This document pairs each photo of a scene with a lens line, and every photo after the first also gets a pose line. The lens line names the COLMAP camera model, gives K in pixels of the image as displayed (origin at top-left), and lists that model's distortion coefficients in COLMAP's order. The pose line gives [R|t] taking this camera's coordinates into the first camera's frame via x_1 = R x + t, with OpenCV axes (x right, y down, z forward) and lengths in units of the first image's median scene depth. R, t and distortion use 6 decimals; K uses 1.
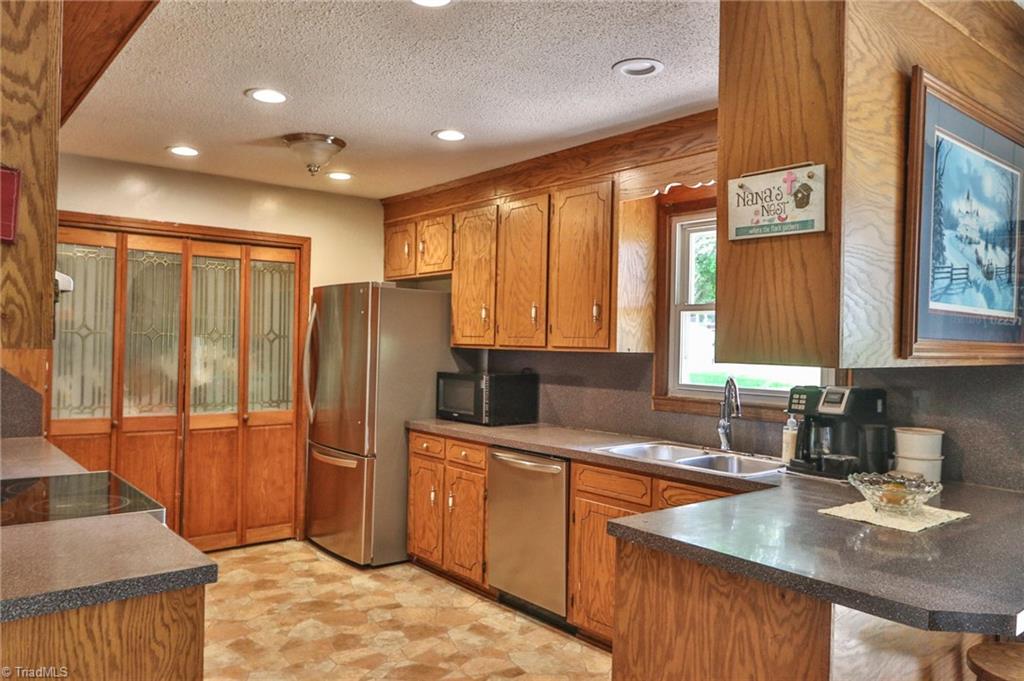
lens RADIAL K [[744.6, 0, 506.2], [0, 744.6, 341.4], [0, 0, 1]] dist [-0.008040, 0.001264]
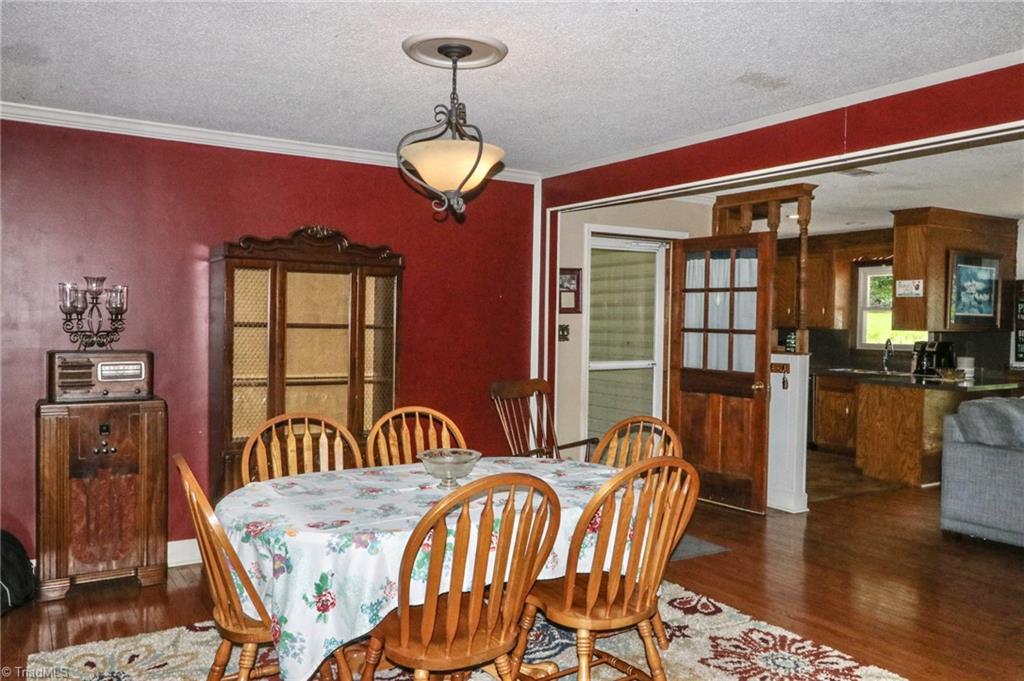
lens RADIAL K [[790.2, 0, 512.0], [0, 790.2, 340.5], [0, 0, 1]] dist [0.004835, 0.002689]
pose [[0.993625, -0.002404, -0.112713, -0.504788], [0.005005, 0.999728, 0.022801, -0.008808], [0.112628, -0.023219, 0.993366, -1.365177]]
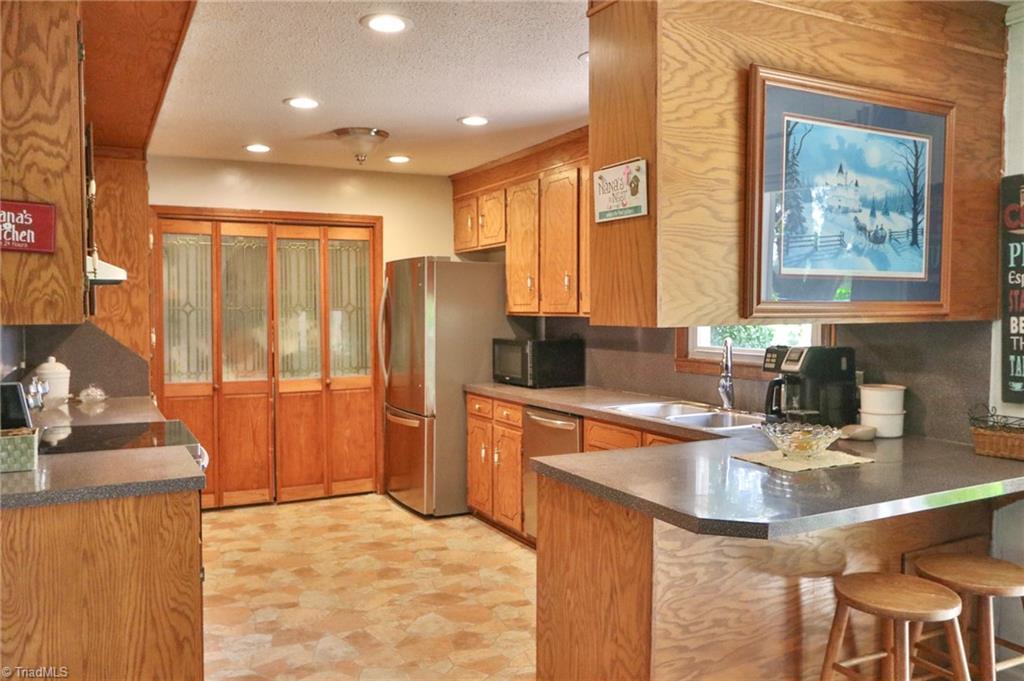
lens RADIAL K [[801.4, 0, 512.0], [0, 801.4, 340.5], [0, 0, 1]] dist [-0.014571, 0.004138]
pose [[0.979297, -0.014379, -0.201916, 0.188344], [0.022494, 0.999026, 0.037954, 0.000813], [0.201173, -0.041710, 0.978667, -0.132719]]
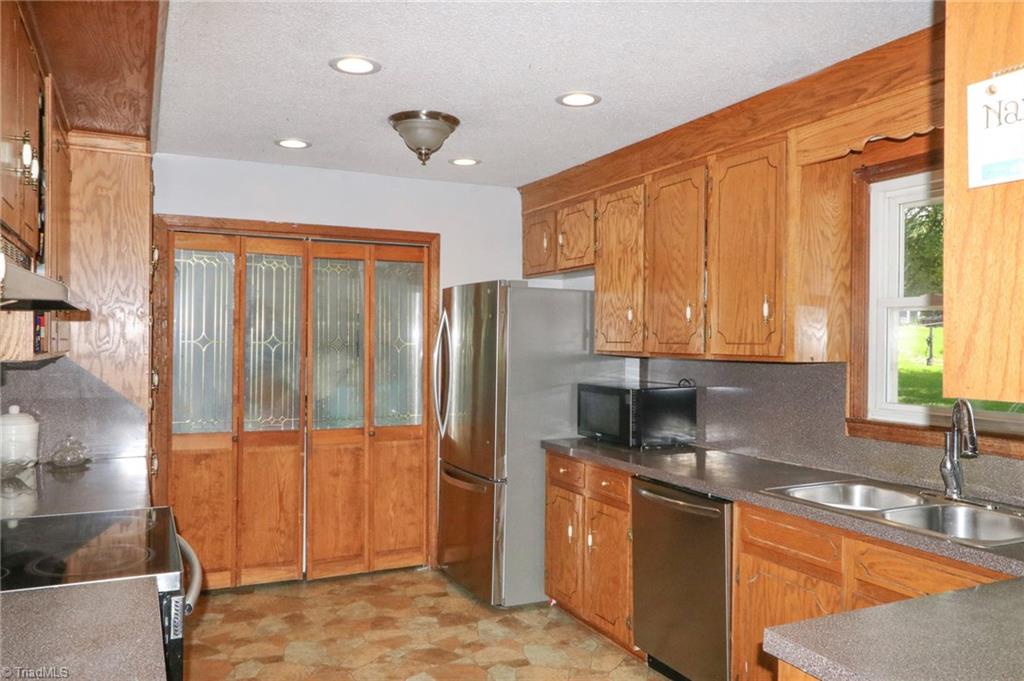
lens RADIAL K [[762.6, 0, 508.8], [0, 762.6, 343.1], [0, 0, 1]] dist [-0.034447, 0.091585]
pose [[0.972599, -0.010839, -0.232237, 0.038723], [0.011519, 0.999932, 0.001570, -0.009073], [0.232205, -0.004202, 0.972658, 0.147572]]
